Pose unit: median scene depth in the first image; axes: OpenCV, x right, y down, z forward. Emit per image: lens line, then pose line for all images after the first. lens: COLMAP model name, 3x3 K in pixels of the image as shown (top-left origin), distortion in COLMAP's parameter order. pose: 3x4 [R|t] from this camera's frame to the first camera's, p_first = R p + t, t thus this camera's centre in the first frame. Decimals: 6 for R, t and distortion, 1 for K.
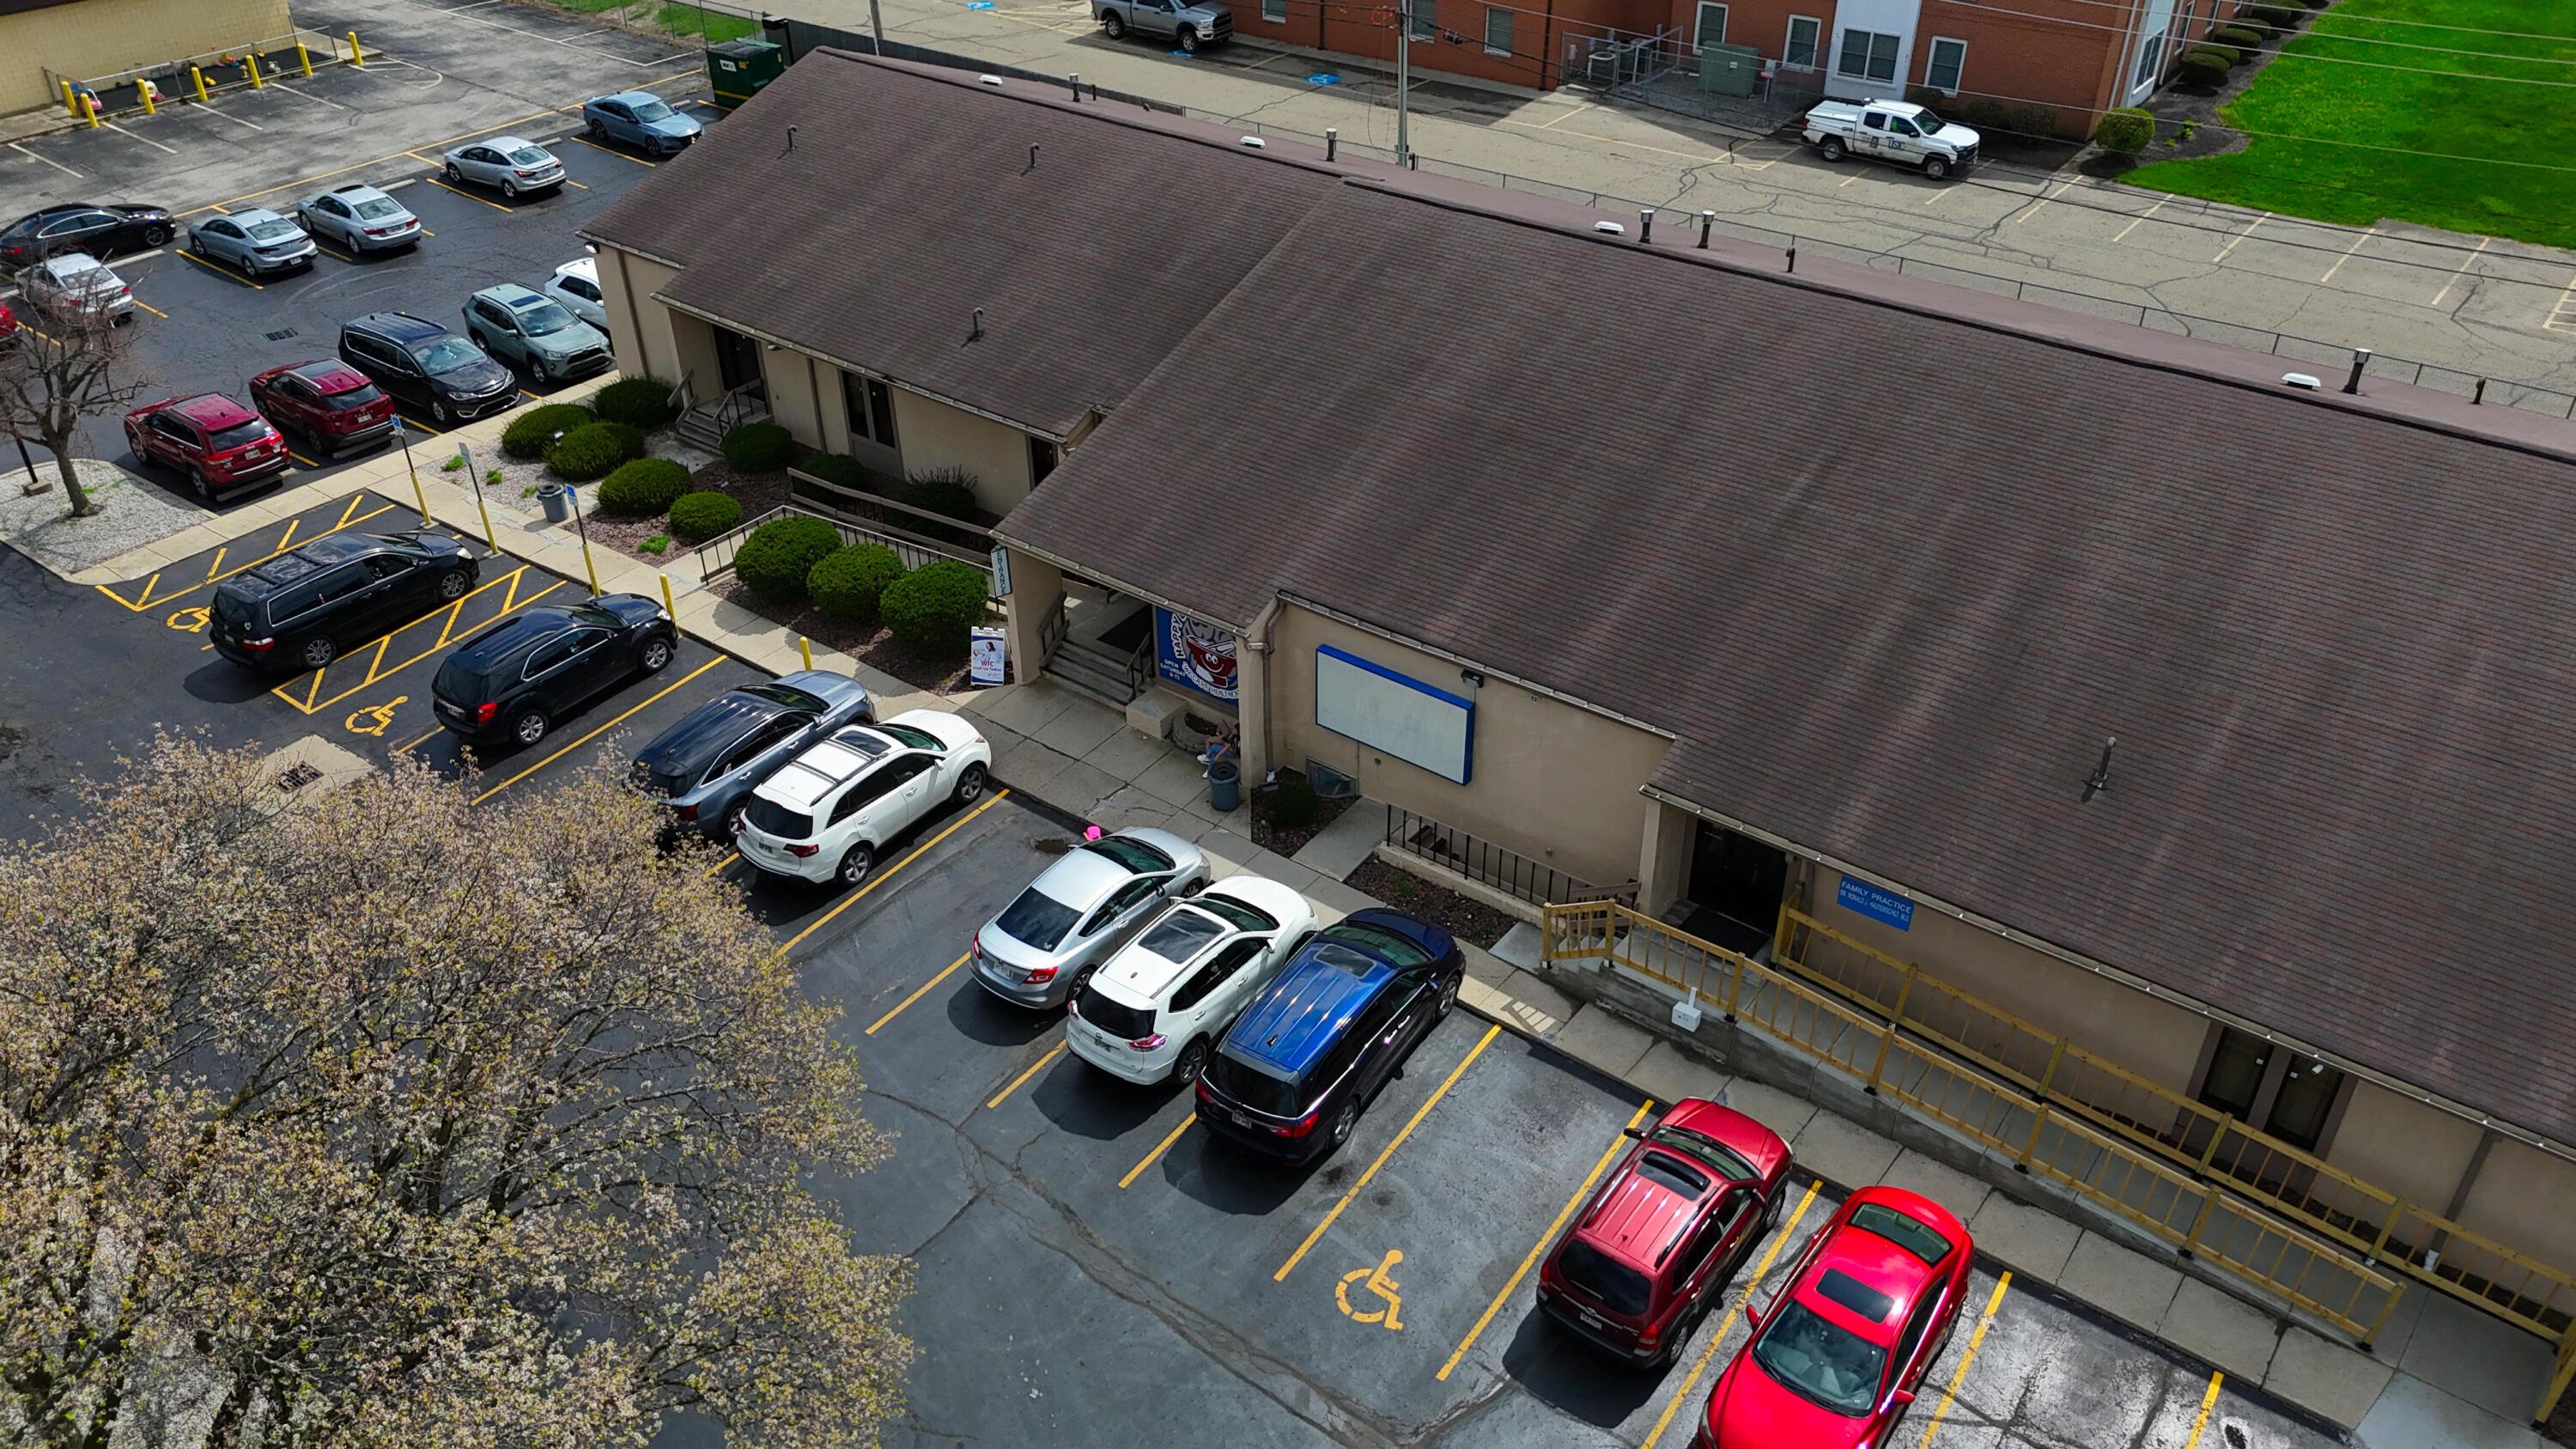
lens RADIAL K [[1889.4, 0, 1291.7], [0, 1889.4, 728.4], [0, 0, 1]] dist [0.080959, -0.079258]
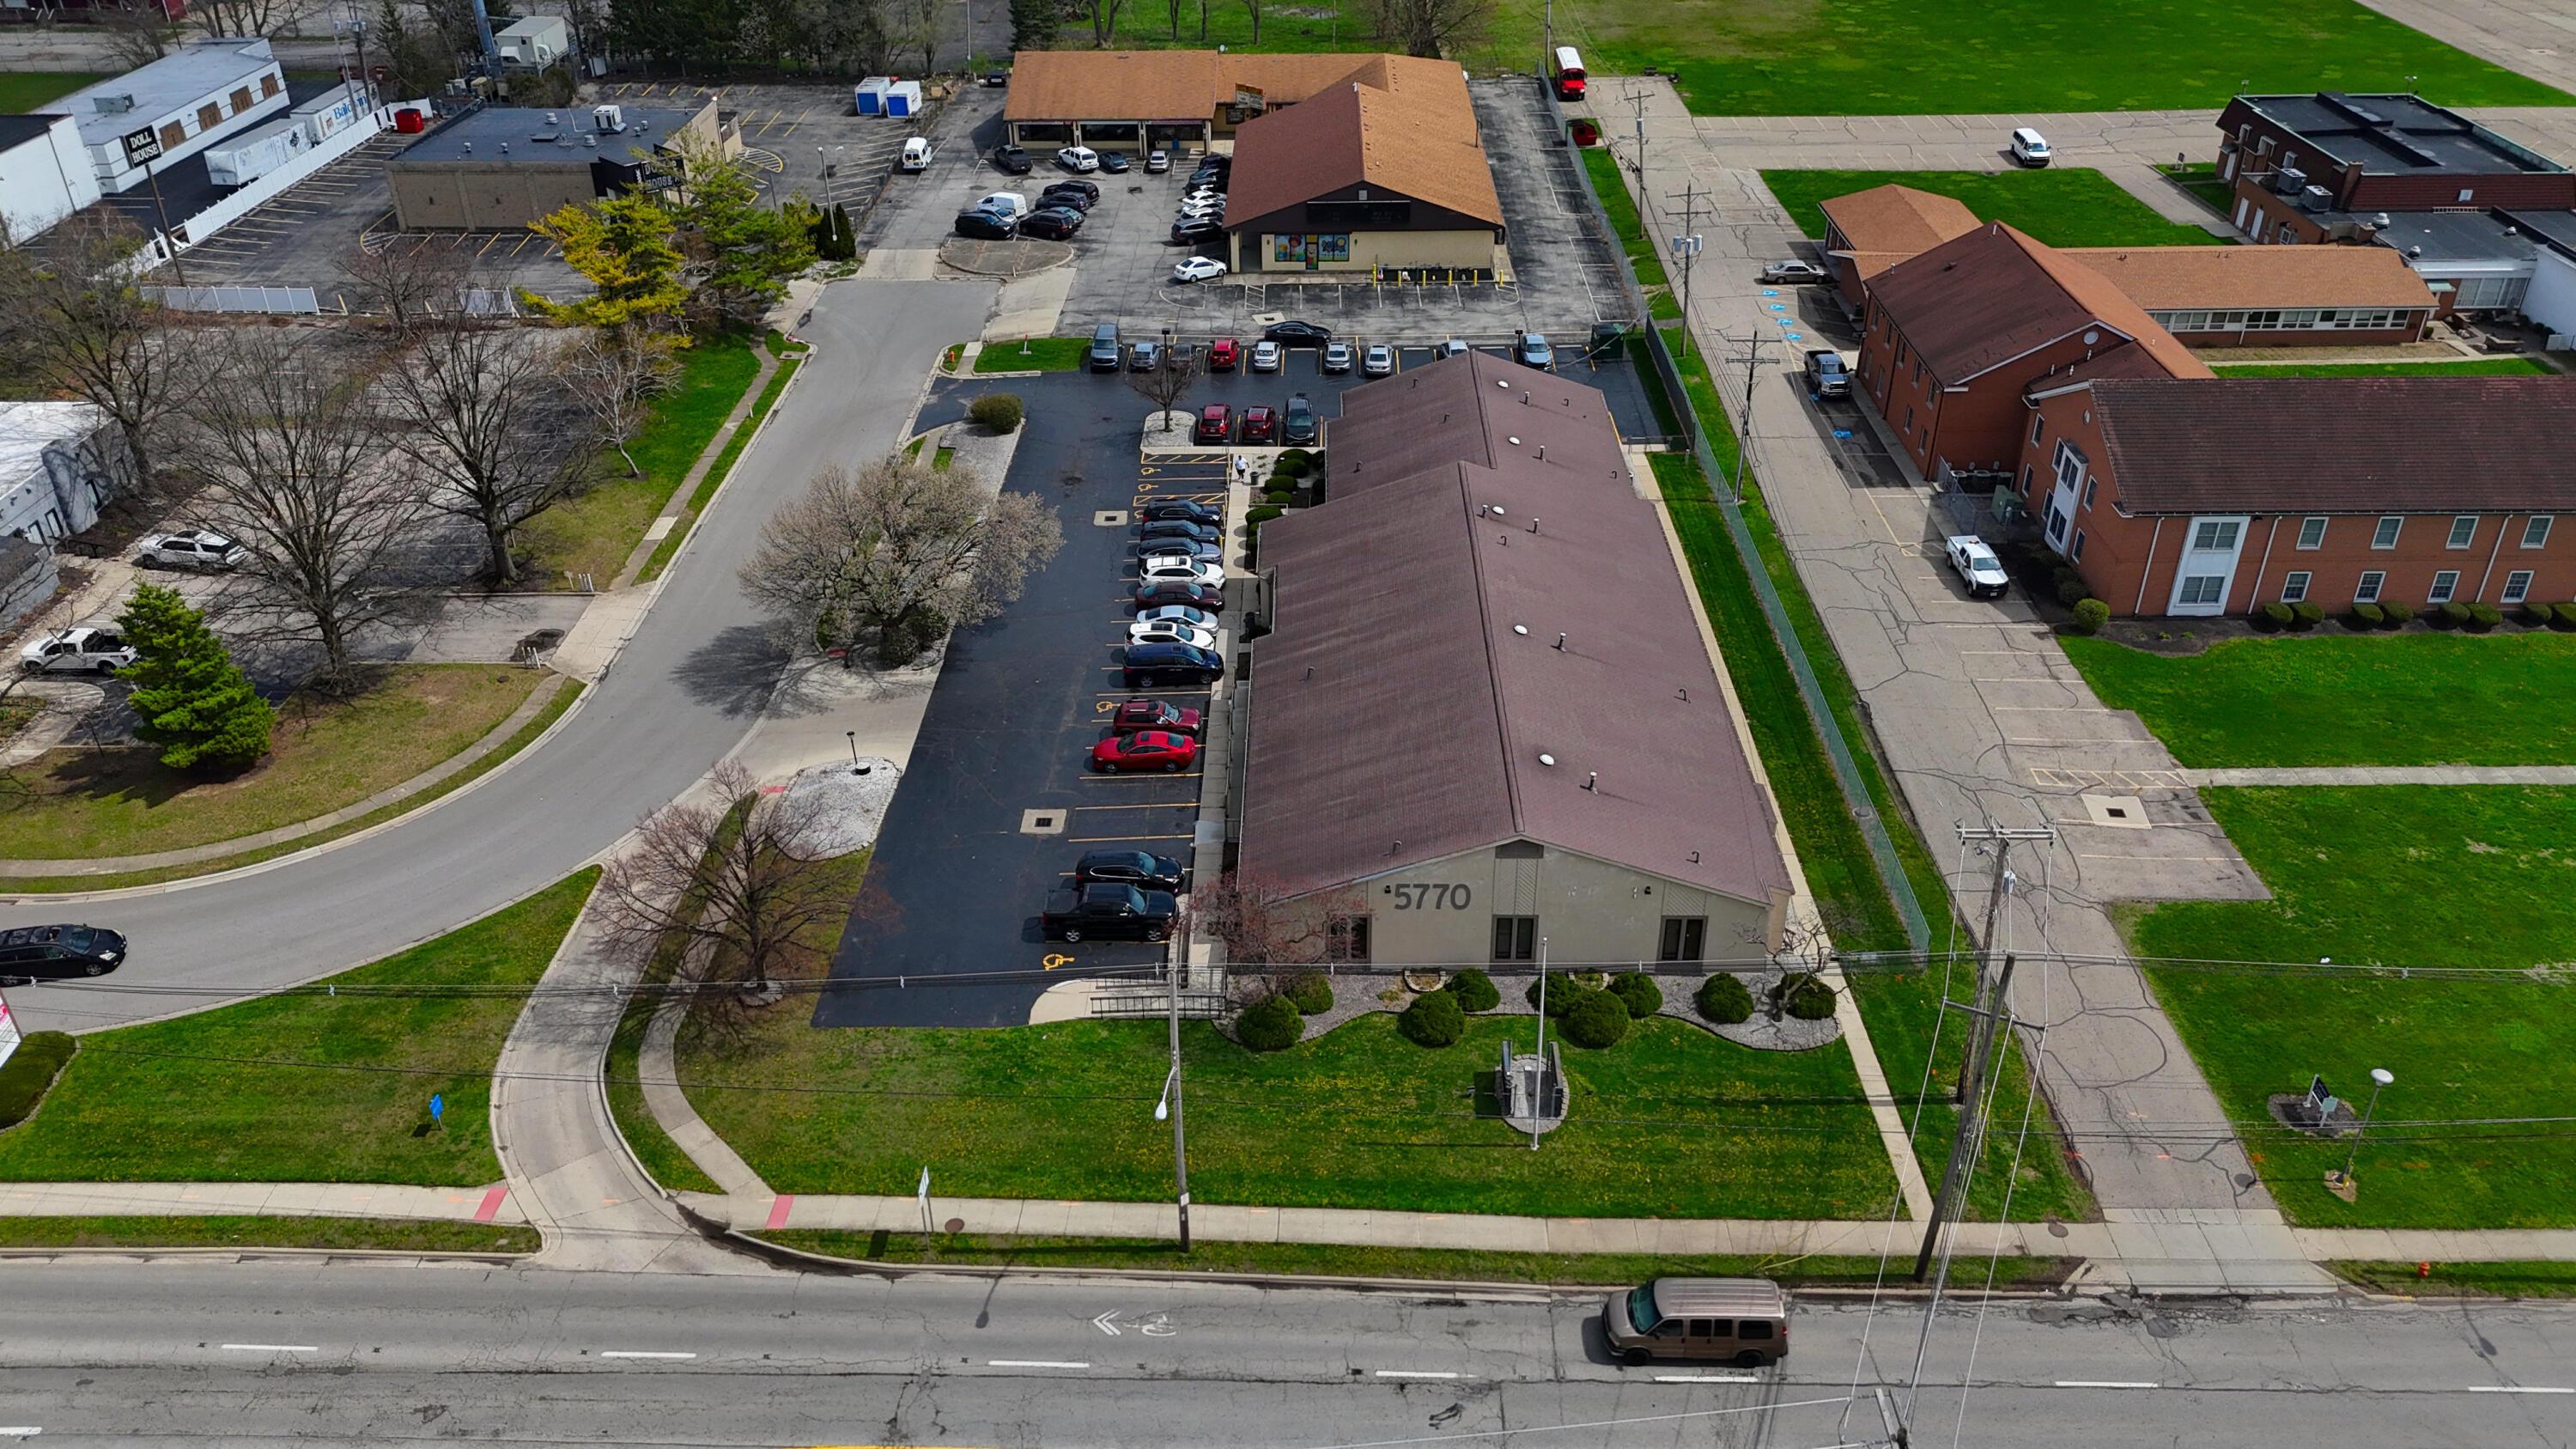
lens RADIAL K [[1889.4, 0, 1290.3], [0, 1889.4, 729.0], [0, 0, 1]] dist [0.080959, -0.079258]
pose [[0.590416, 0.420680, -0.688794, 2.289217], [-0.446103, 0.881304, 0.155867, -0.334423], [0.672608, 0.215247, 0.708003, -1.132657]]
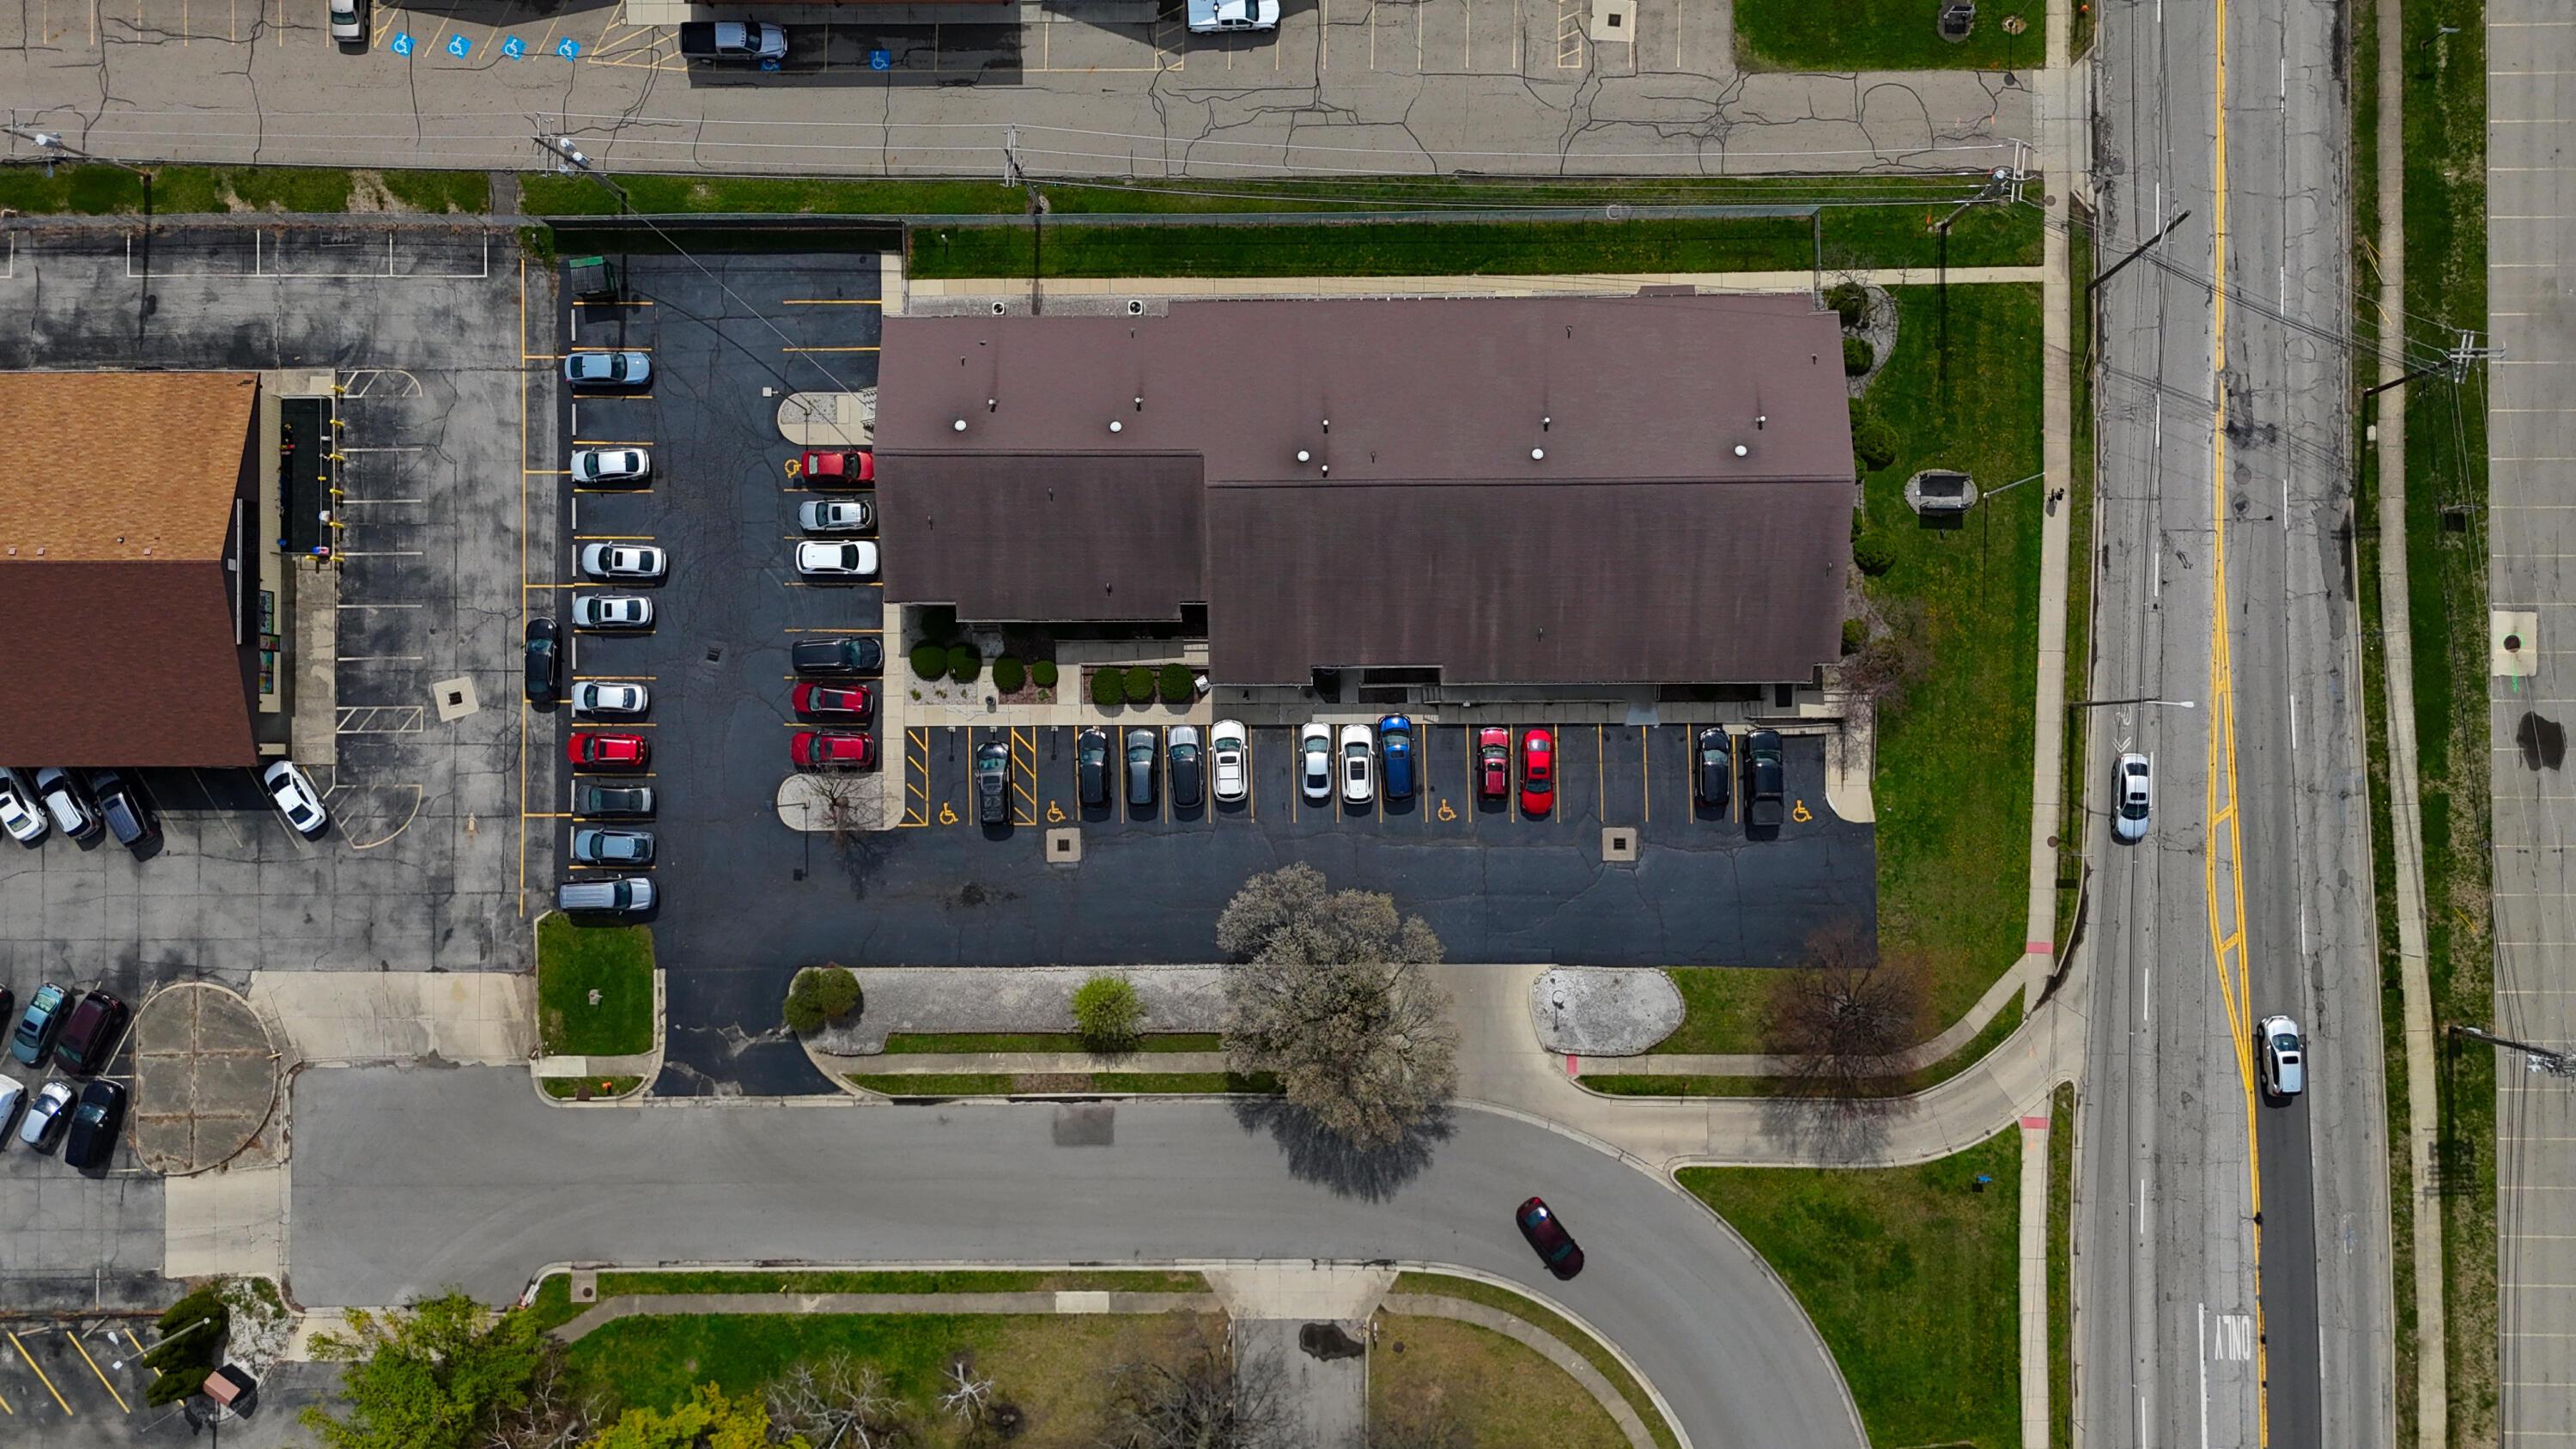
lens RADIAL K [[1889.4, 0, 1302.1], [0, 1889.4, 712.9], [0, 0, 1]] dist [0.080959, -0.079258]
pose [[0.797494, -0.603315, 0.003949, -0.083574], [0.346737, 0.463672, 0.815342, -2.822995], [-0.493739, -0.648860, 0.578967, -1.001375]]
